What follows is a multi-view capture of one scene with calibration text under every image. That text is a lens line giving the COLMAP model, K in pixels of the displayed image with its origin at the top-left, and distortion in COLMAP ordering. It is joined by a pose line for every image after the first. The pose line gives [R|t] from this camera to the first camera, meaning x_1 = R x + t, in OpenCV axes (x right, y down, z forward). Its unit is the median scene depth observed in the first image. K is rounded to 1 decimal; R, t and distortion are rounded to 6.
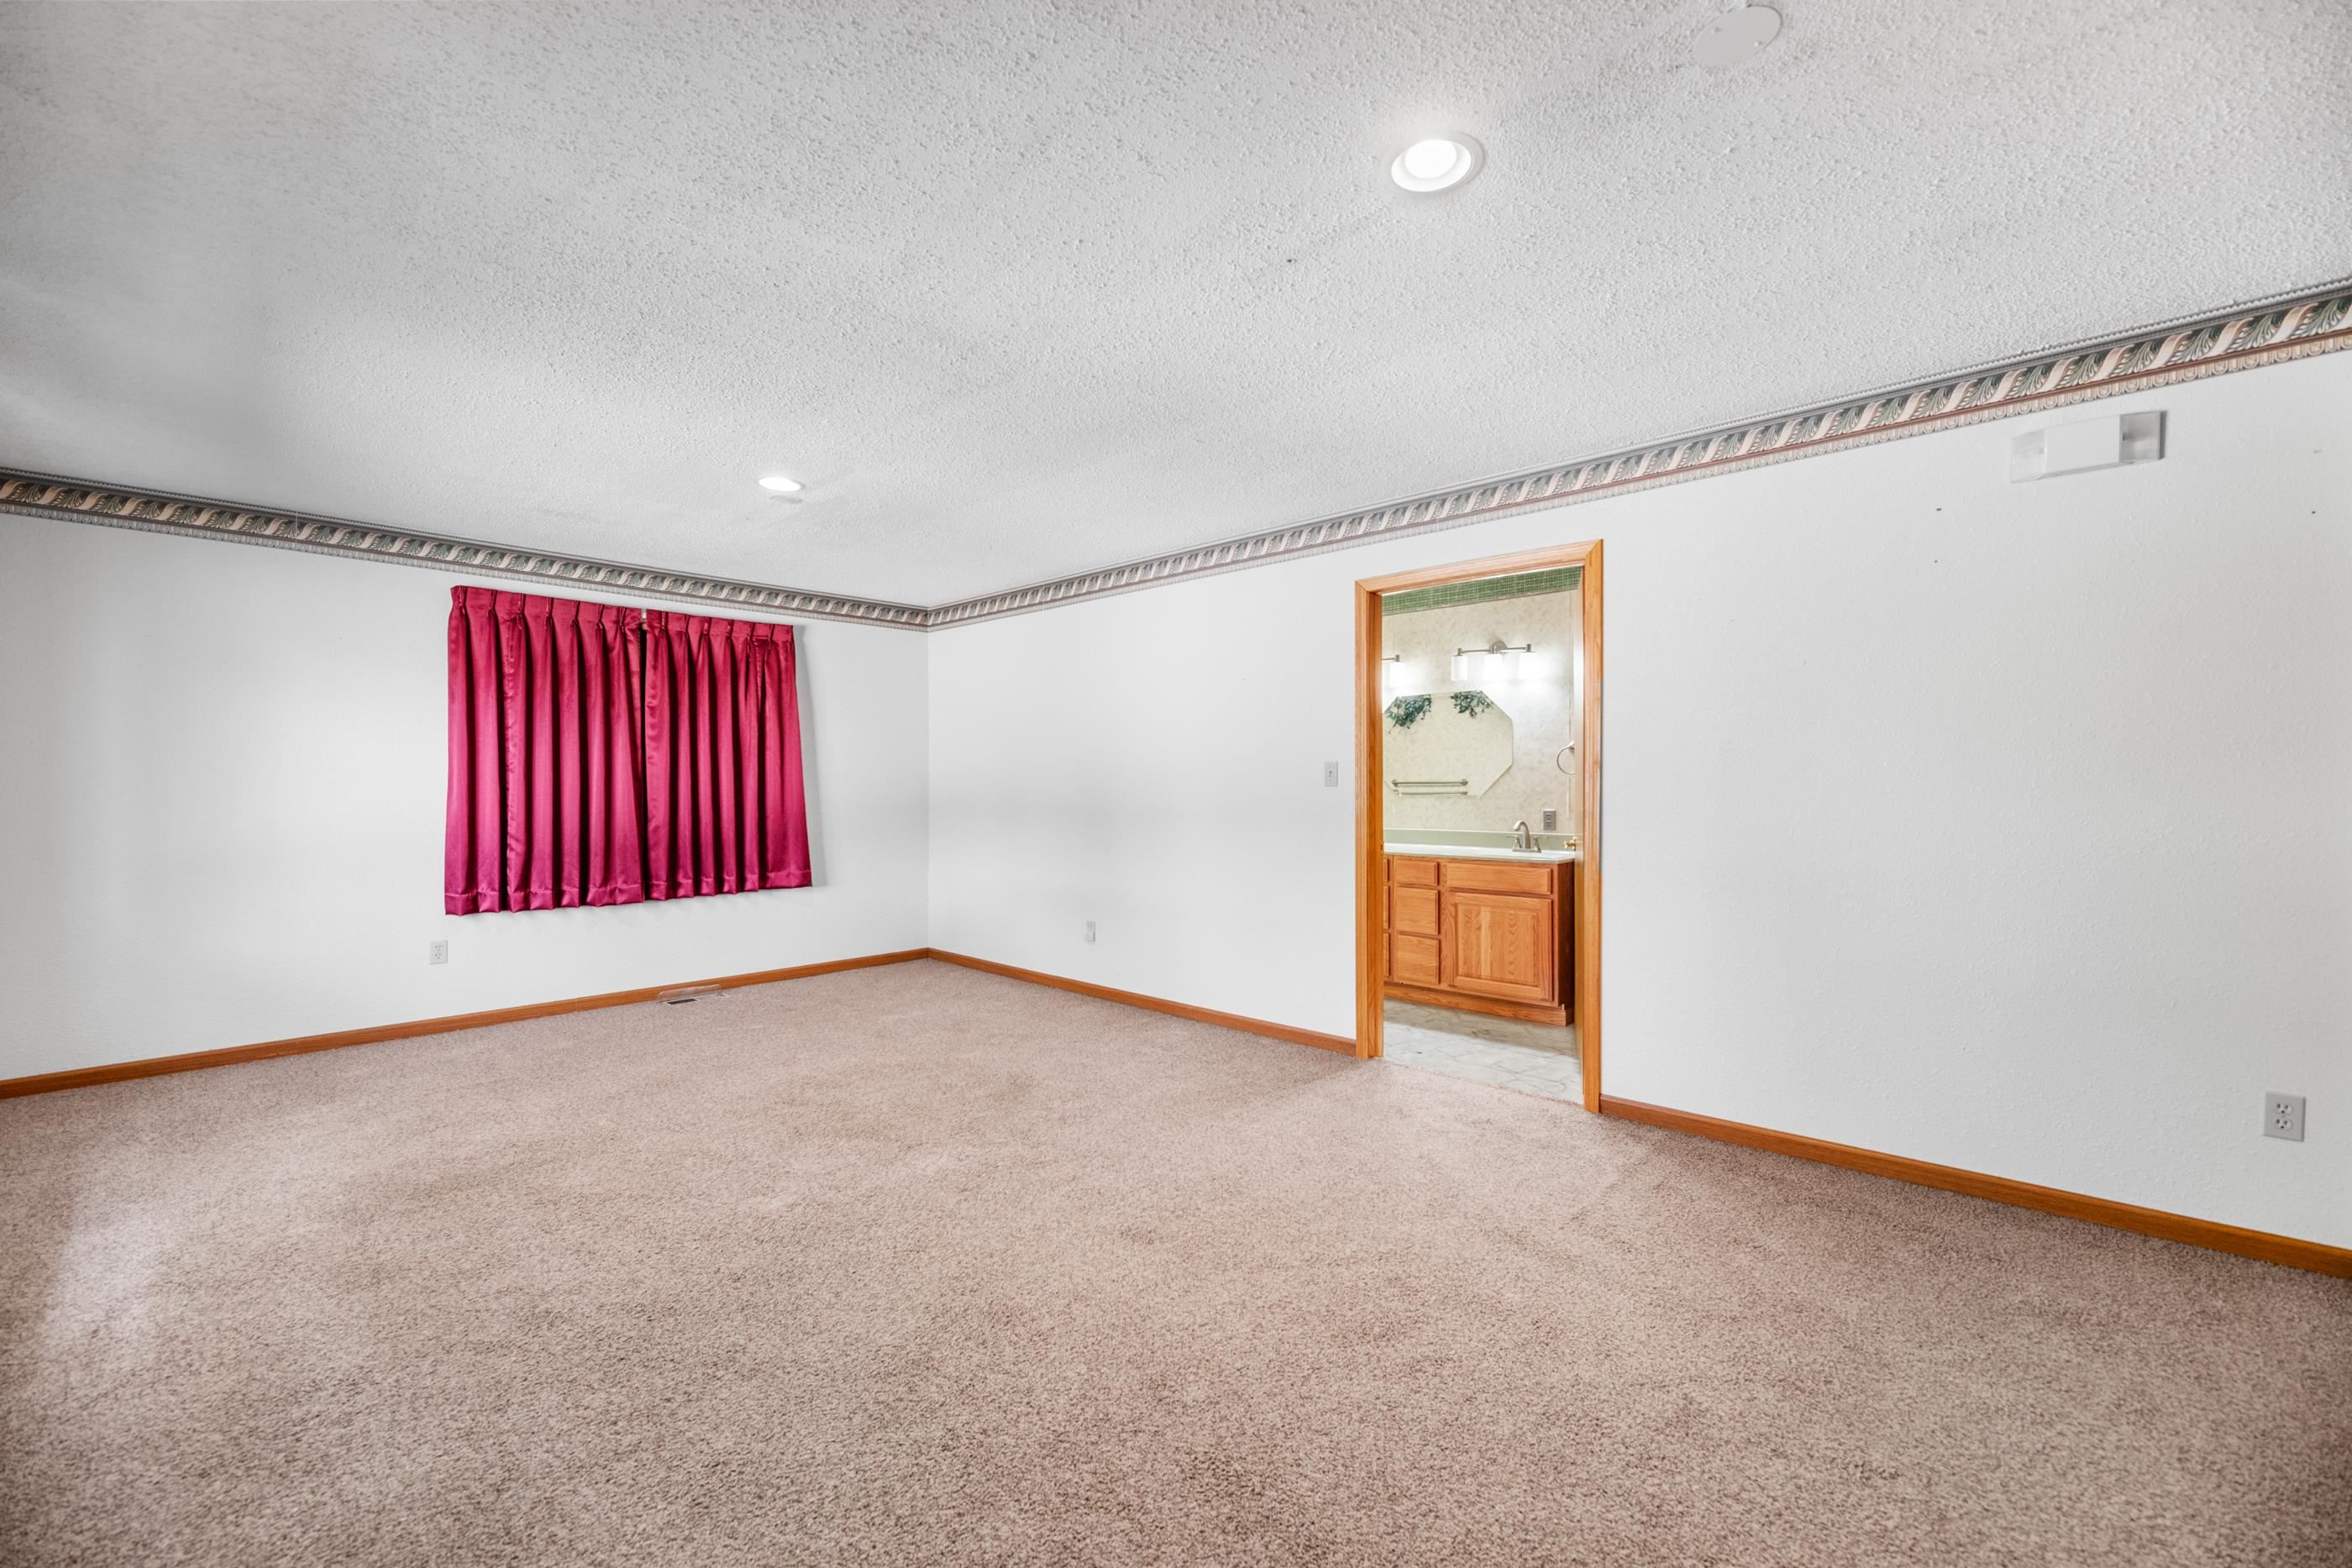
lens RADIAL K [[973.4, 0, 1166.6], [0, 973.4, 789.0], [0, 0, 1]] dist [-0.006147, -0.000344]
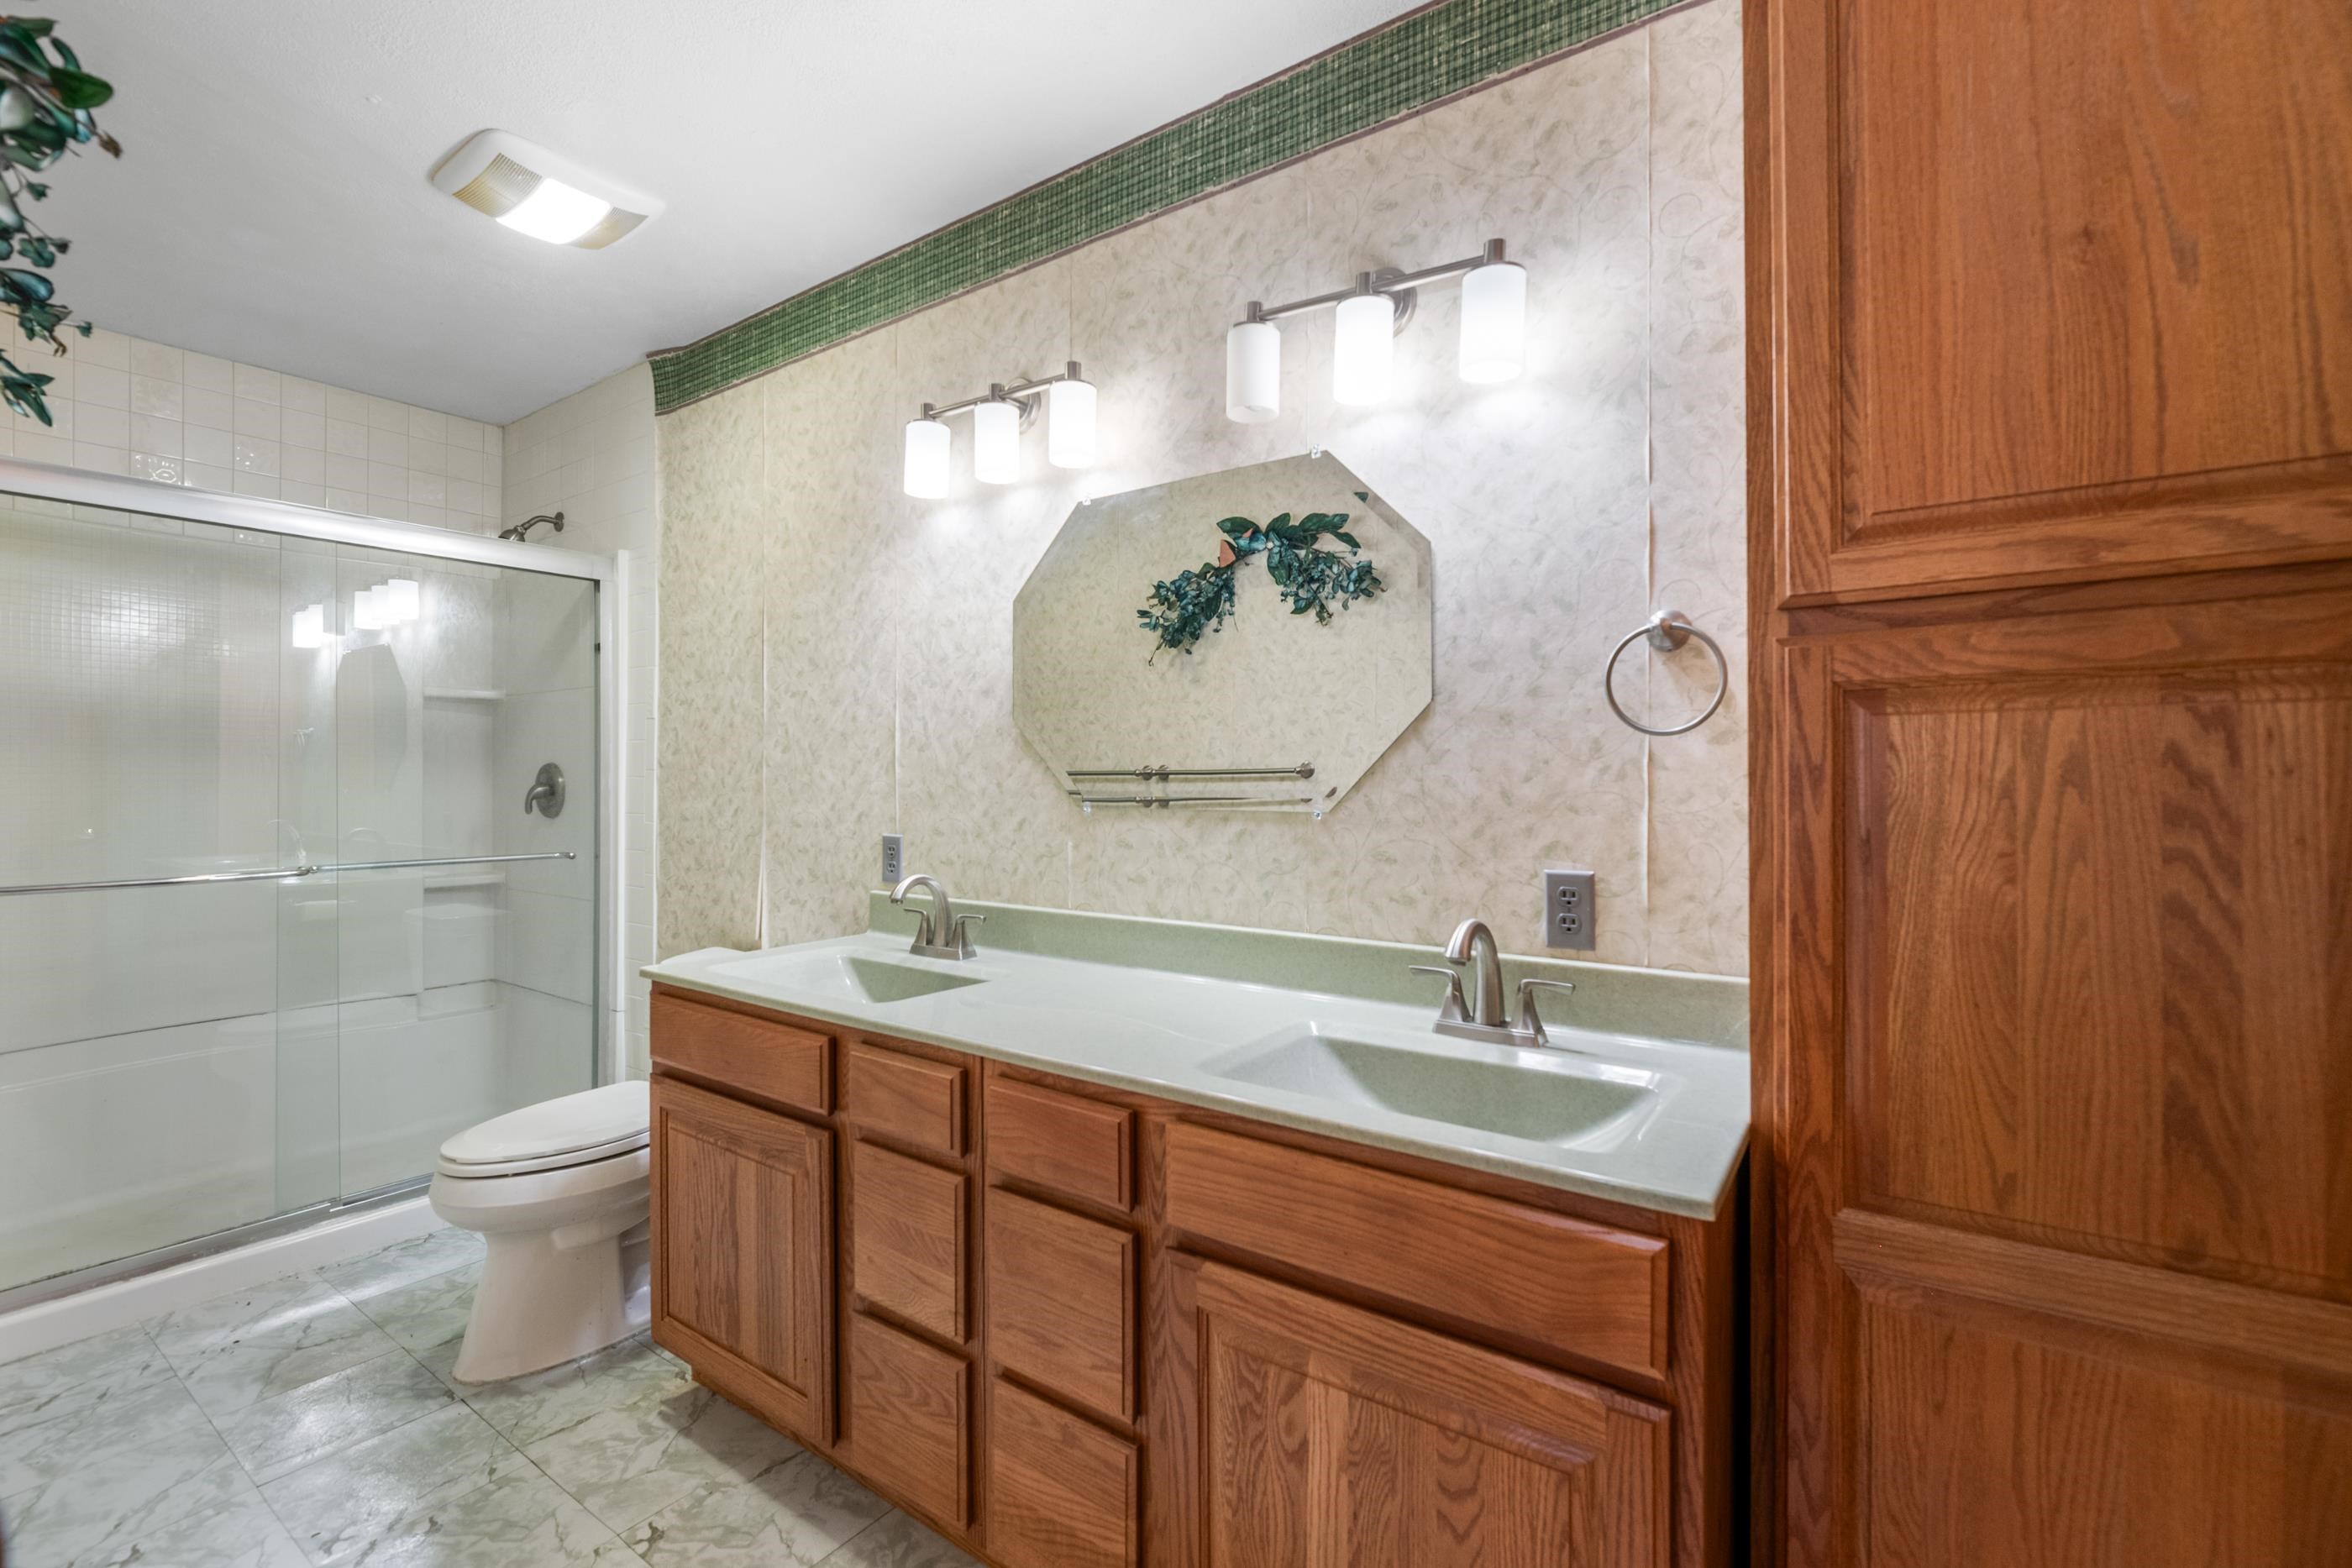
lens RADIAL K [[1057.7, 0, 1180.0], [0, 1057.7, 780.9], [0, 0, 1]] dist [-0.003688, -0.000155]
pose [[0.989299, 0.003462, 0.145862, 0.246730], [-0.003094, 0.999991, -0.002750, -0.001972], [-0.145870, 0.002269, 0.989301, 0.731237]]
